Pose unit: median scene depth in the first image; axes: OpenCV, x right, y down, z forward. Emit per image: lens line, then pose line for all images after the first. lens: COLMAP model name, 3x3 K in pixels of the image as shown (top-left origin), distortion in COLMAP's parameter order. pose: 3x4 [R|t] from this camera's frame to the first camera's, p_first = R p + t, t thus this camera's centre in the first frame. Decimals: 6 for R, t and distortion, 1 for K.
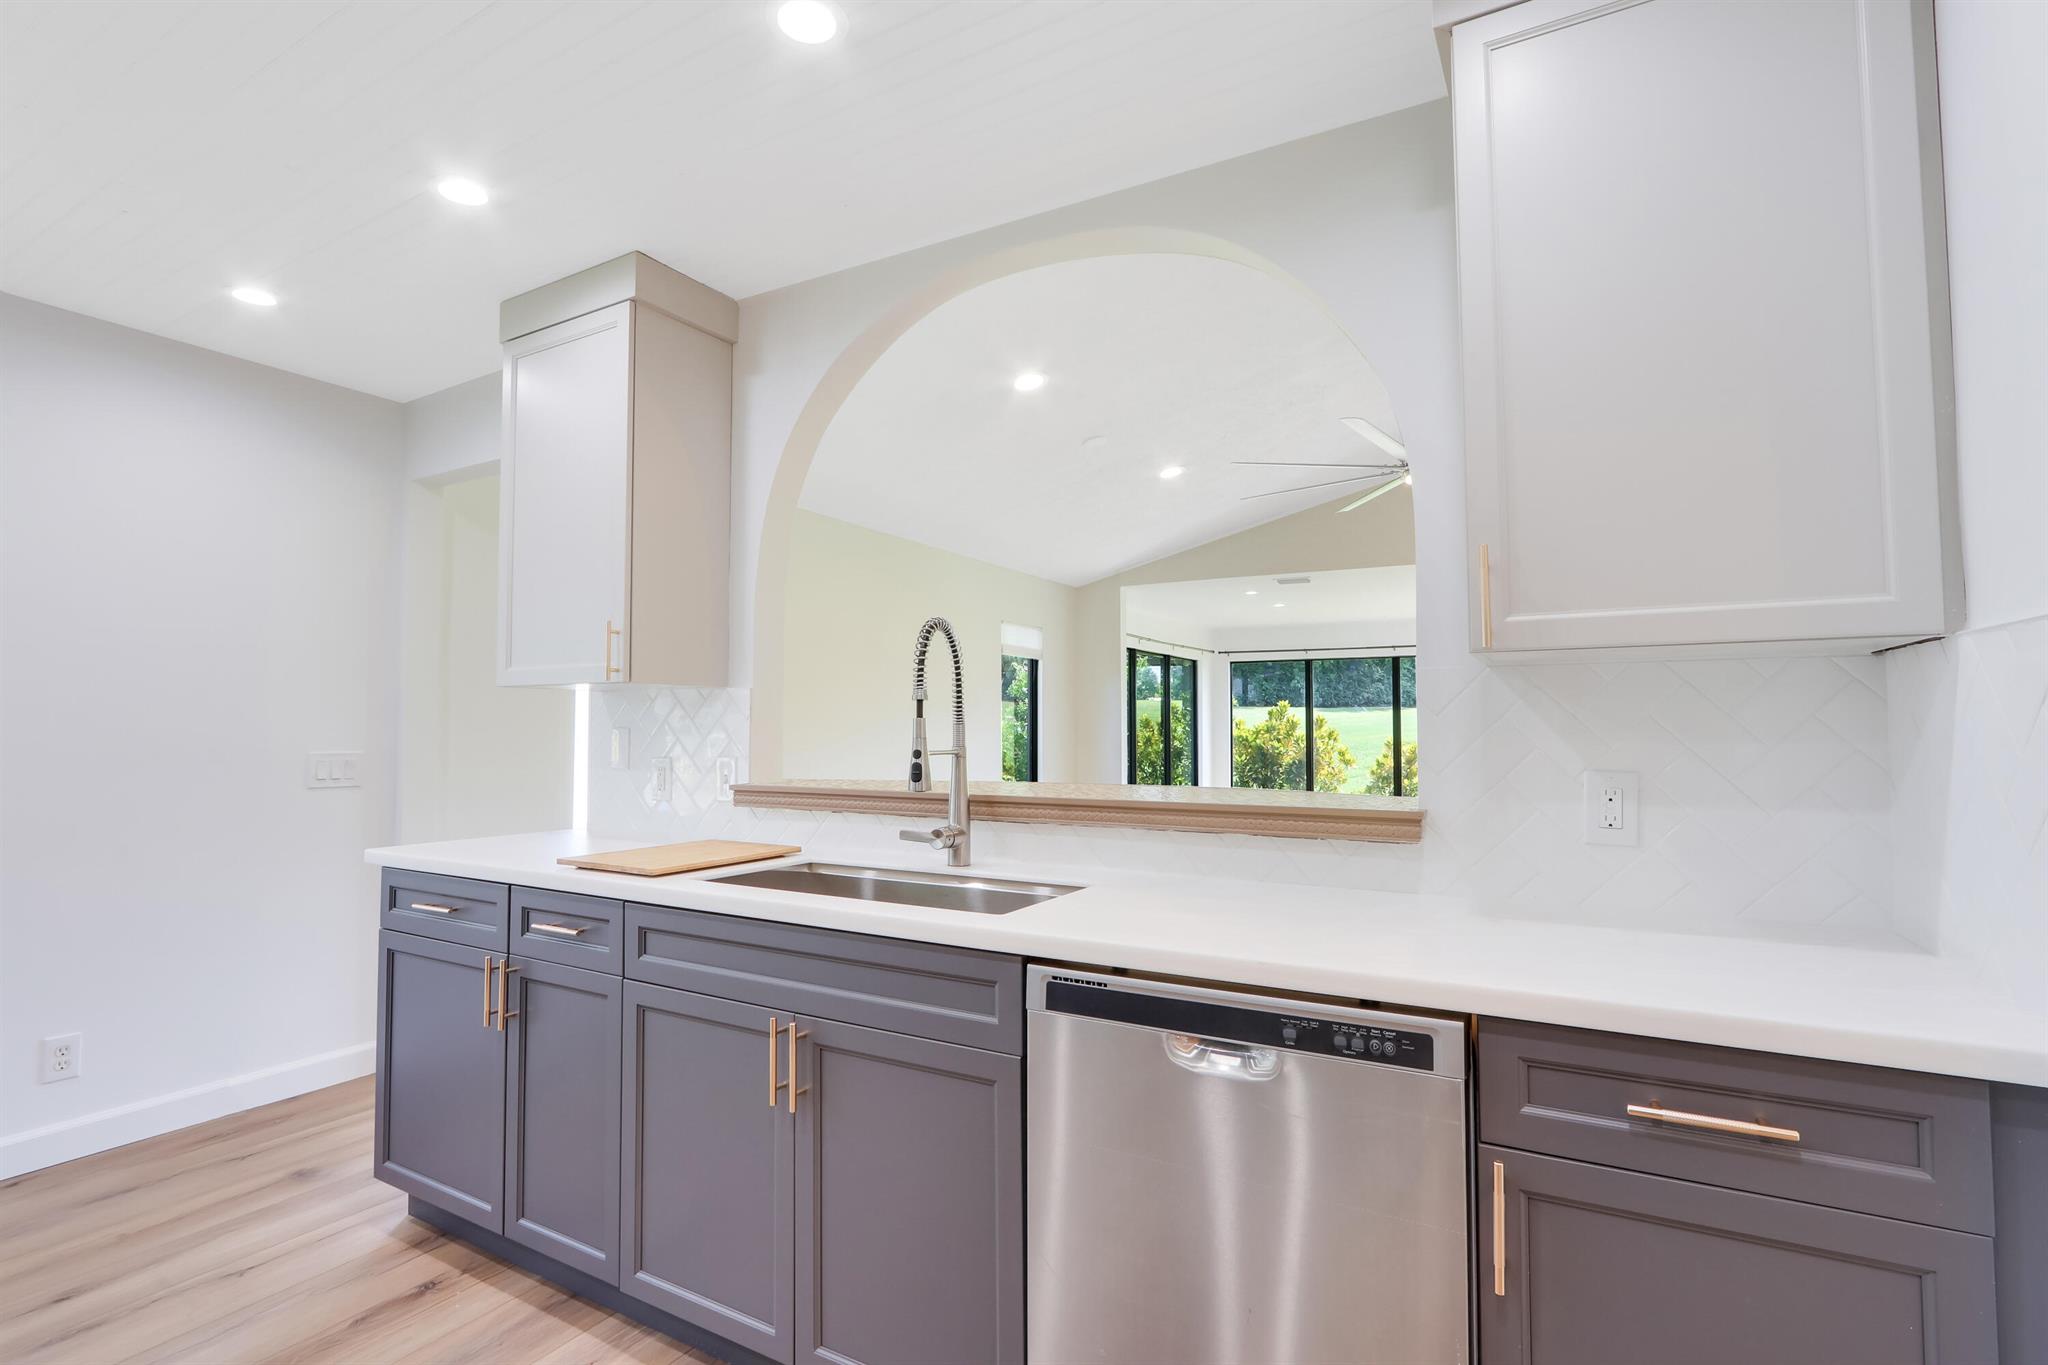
lens RADIAL K [[952.2, 0, 1001.6], [0, 952.2, 691.1], [0, 0, 1]] dist [-0.015807, 0.000744]
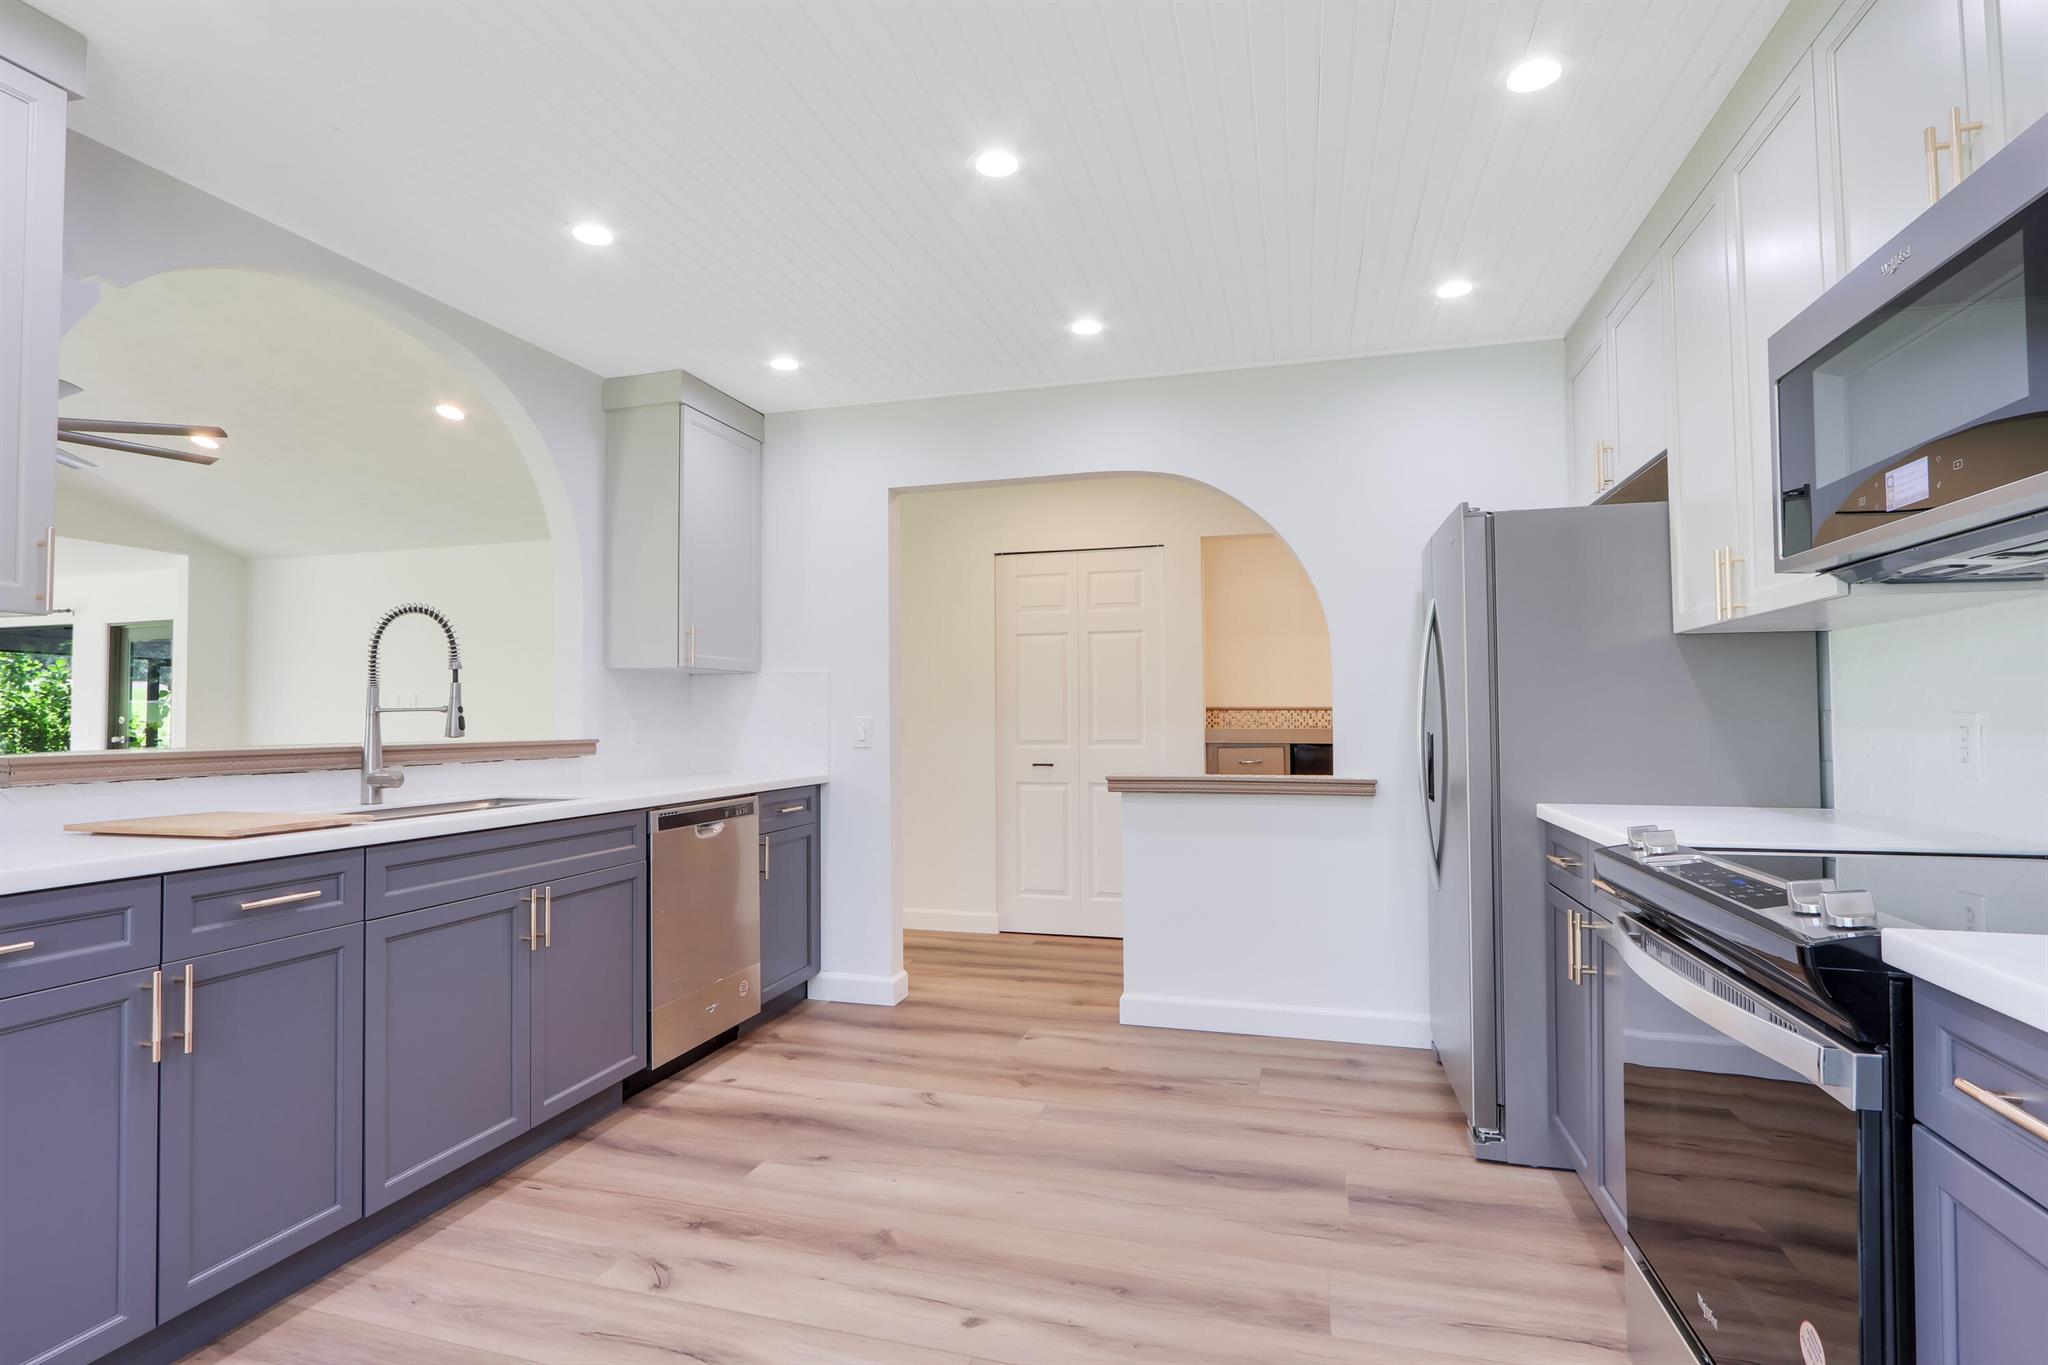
lens RADIAL K [[952.2, 0, 1001.6], [0, 952.2, 691.1], [0, 0, 1]] dist [-0.015807, 0.000744]
pose [[-0.229082, 0.026380, 0.973050, -1.830118], [-0.040577, 0.998505, -0.036623, 0.067860], [-0.972561, -0.047873, -0.227669, 0.662387]]
